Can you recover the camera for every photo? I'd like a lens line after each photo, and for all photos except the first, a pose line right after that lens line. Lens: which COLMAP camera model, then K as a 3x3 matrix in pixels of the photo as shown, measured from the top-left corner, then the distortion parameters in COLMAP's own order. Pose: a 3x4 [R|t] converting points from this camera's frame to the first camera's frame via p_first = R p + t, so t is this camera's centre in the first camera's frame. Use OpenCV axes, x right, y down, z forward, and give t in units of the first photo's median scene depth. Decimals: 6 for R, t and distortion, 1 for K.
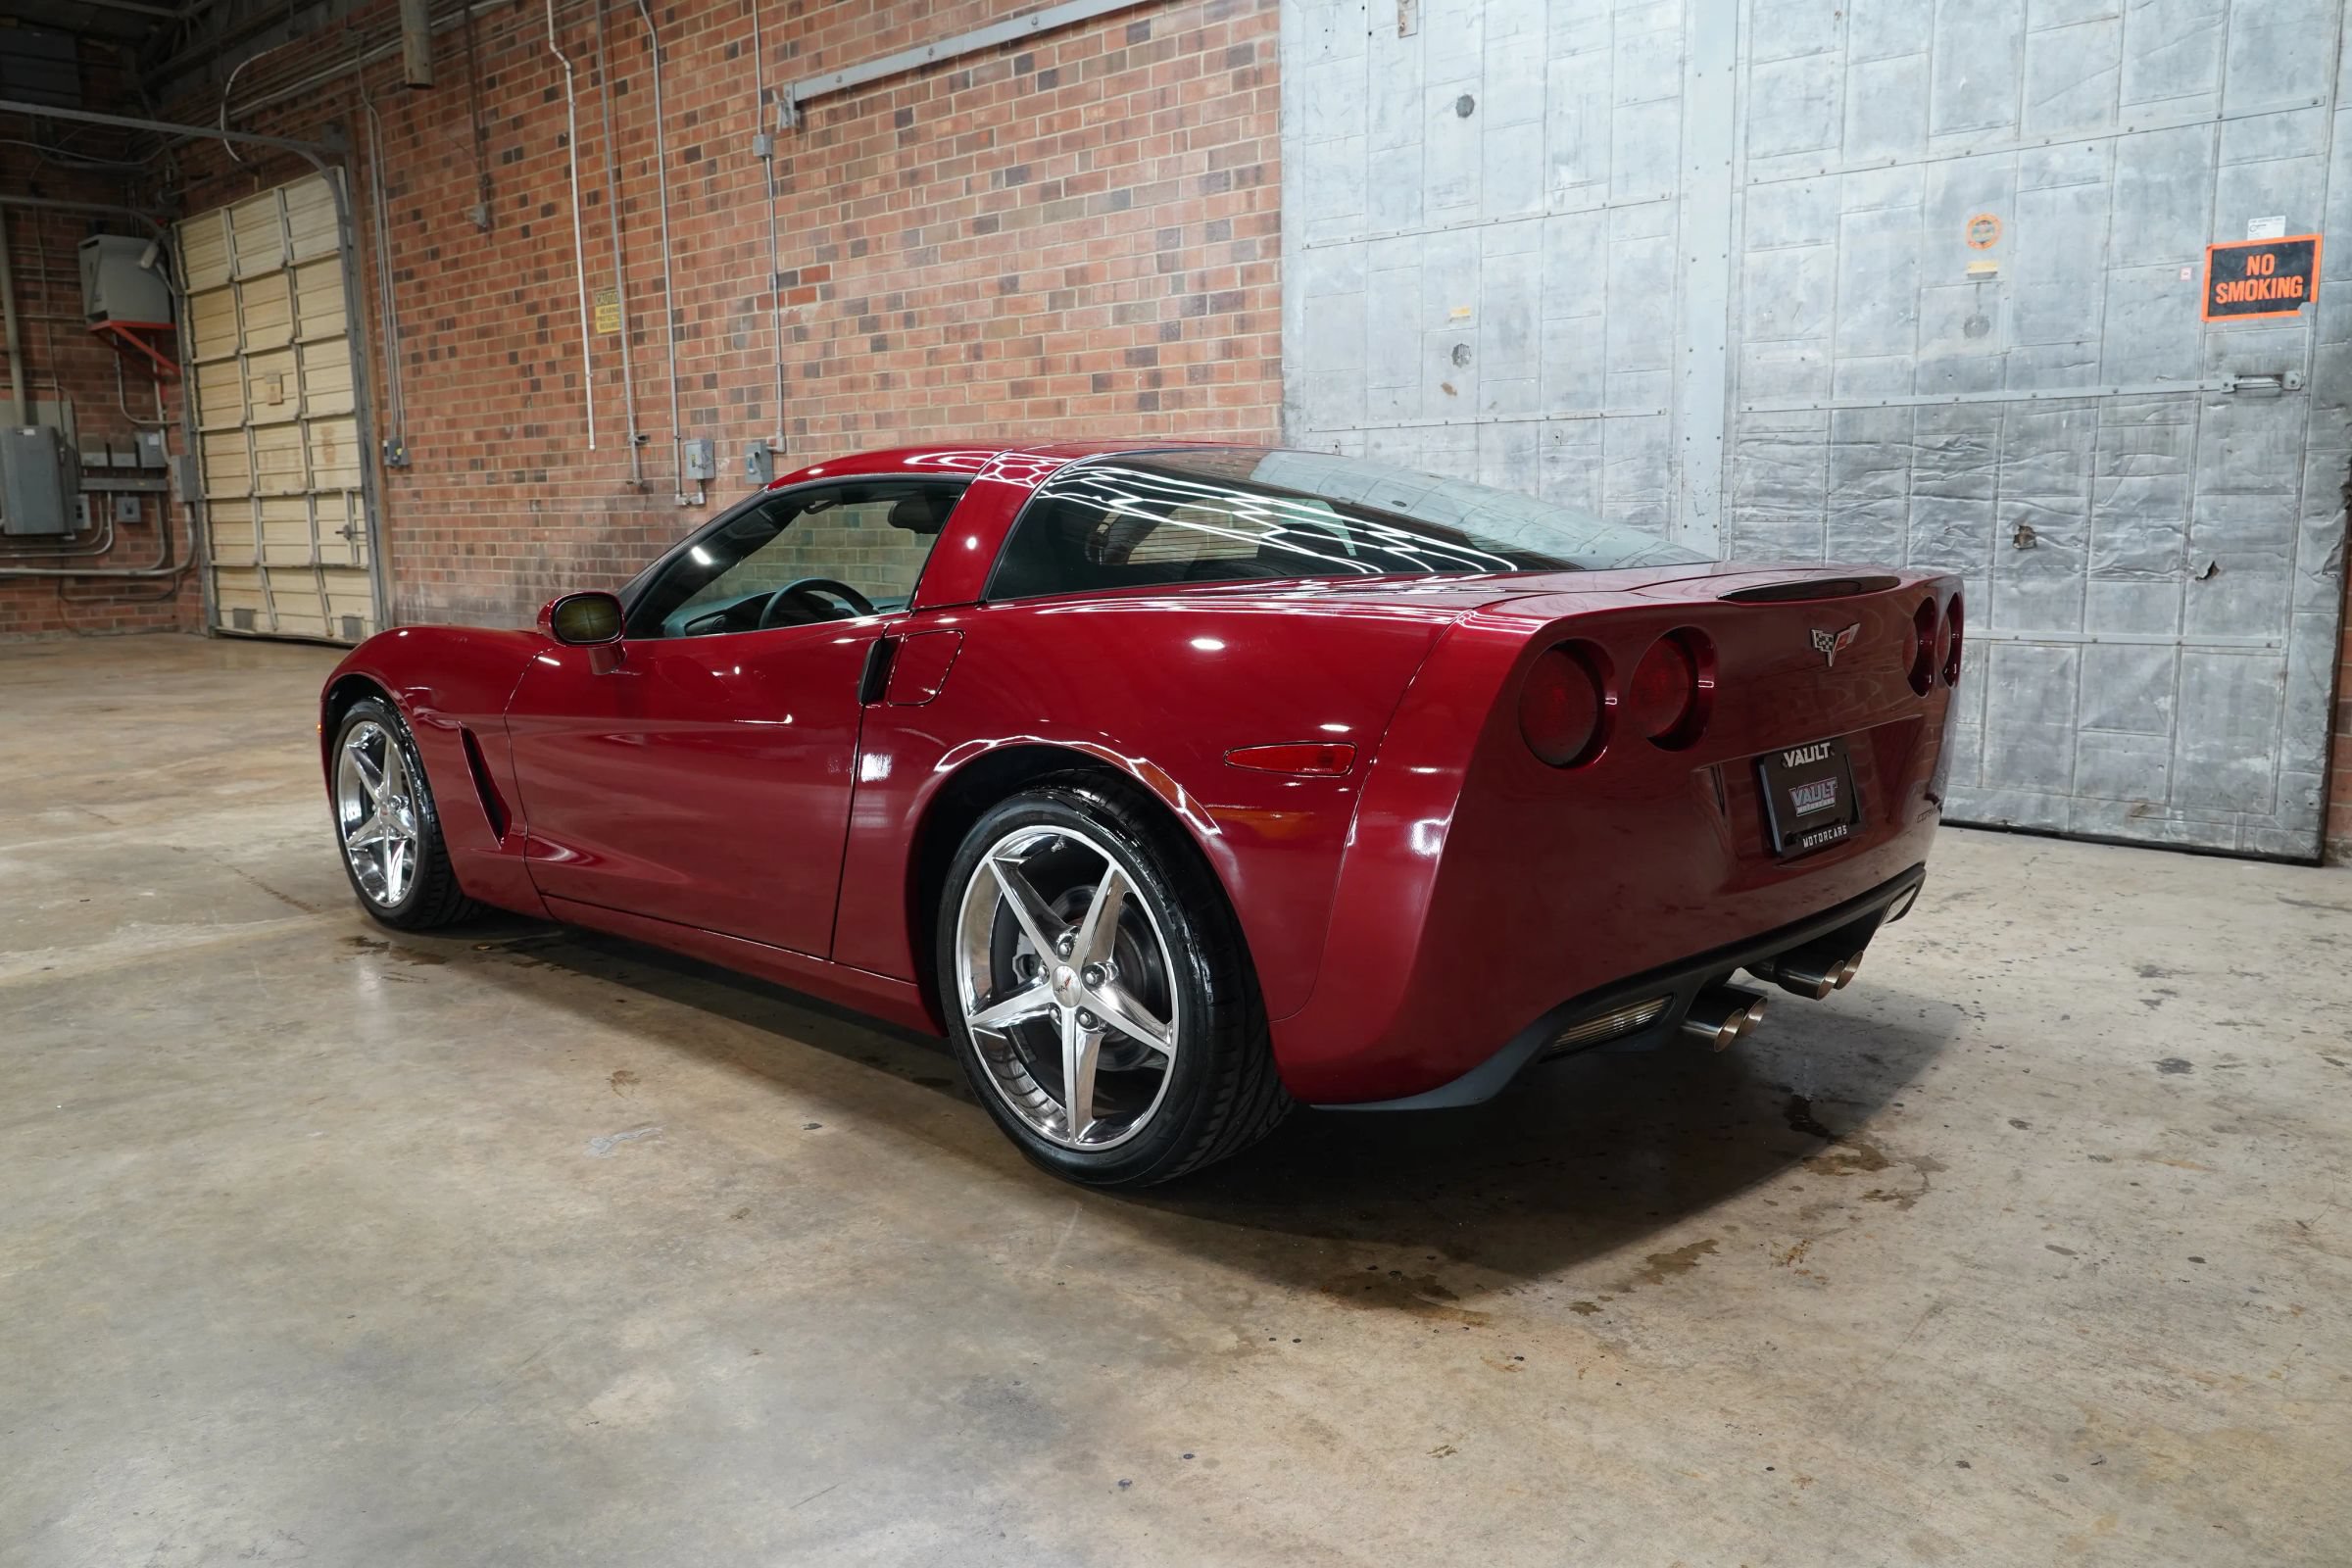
lens RADIAL K [[1752.7, 0, 1164.0], [0, 1752.7, 778.5], [0, 0, 1]] dist [-0.002077, 0.011380]
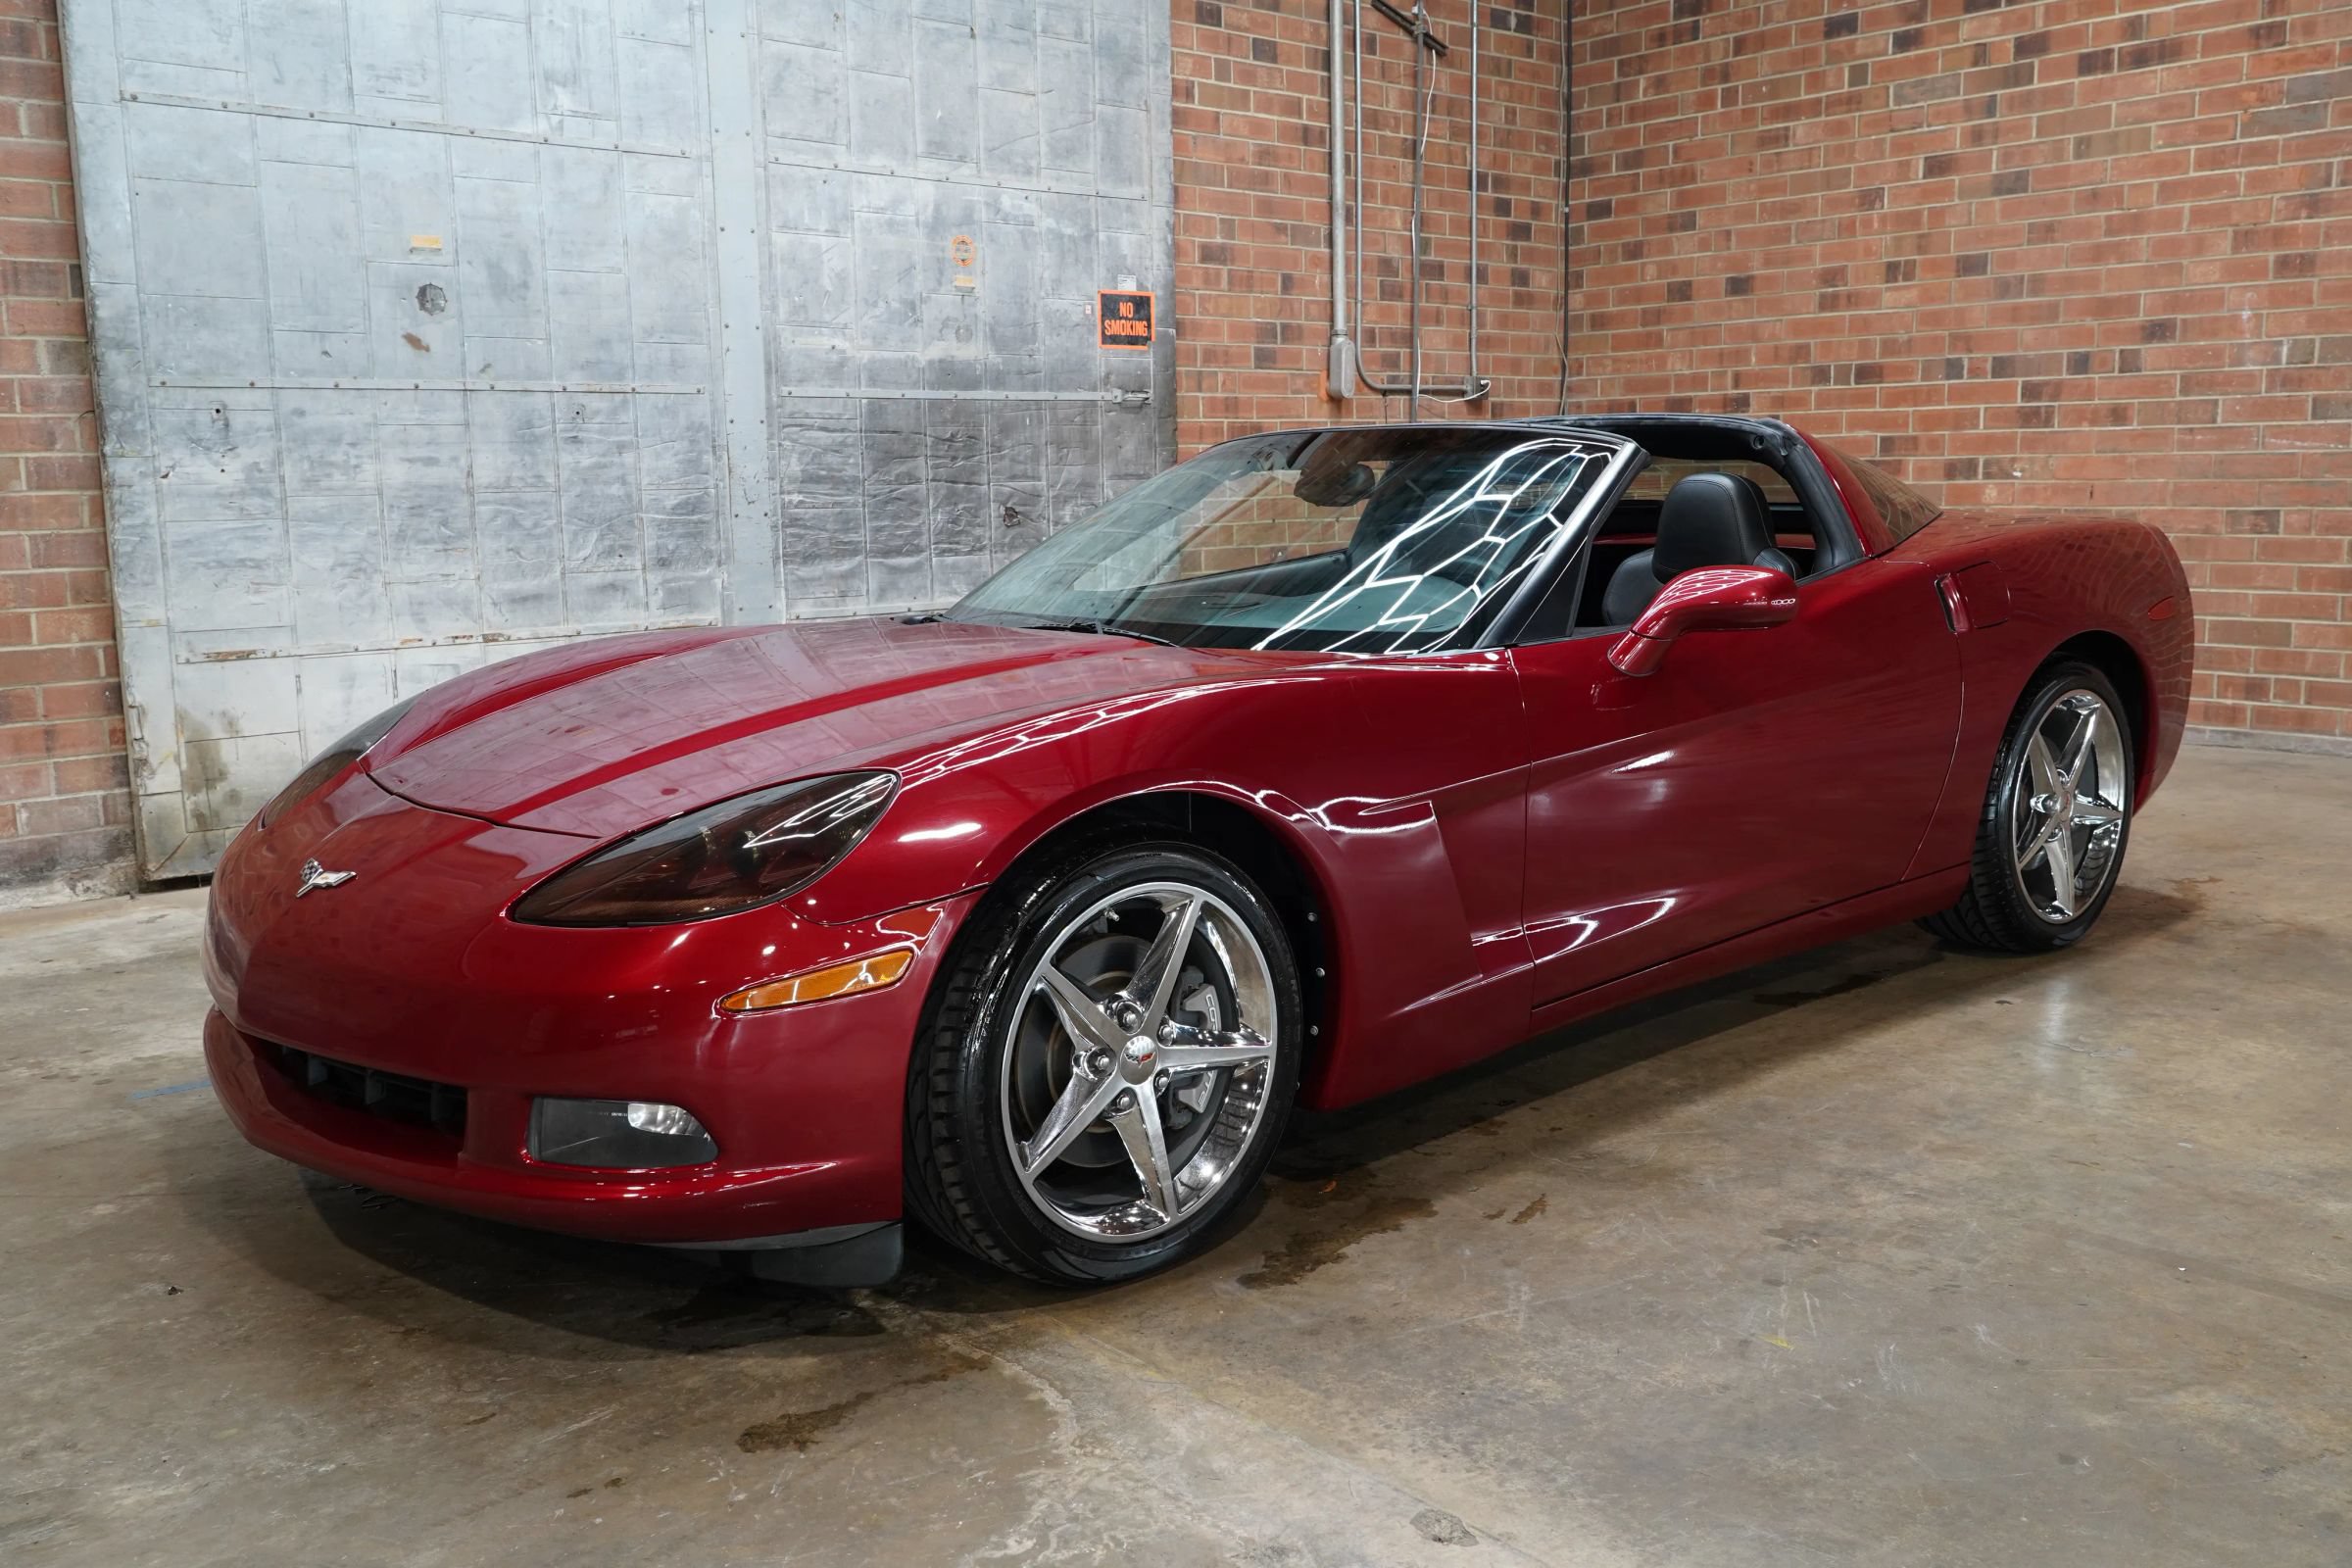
lens RADIAL K [[2024.3, 0, 1176.5], [0, 2024.3, 779.4], [0, 0, 1]] dist [0.022648, -0.011149]
pose [[0.085252, -0.139160, 0.986593, -0.760774], [0.171899, 0.977404, 0.123010, -0.098992], [-0.981419, 0.159108, 0.107247, 0.676744]]
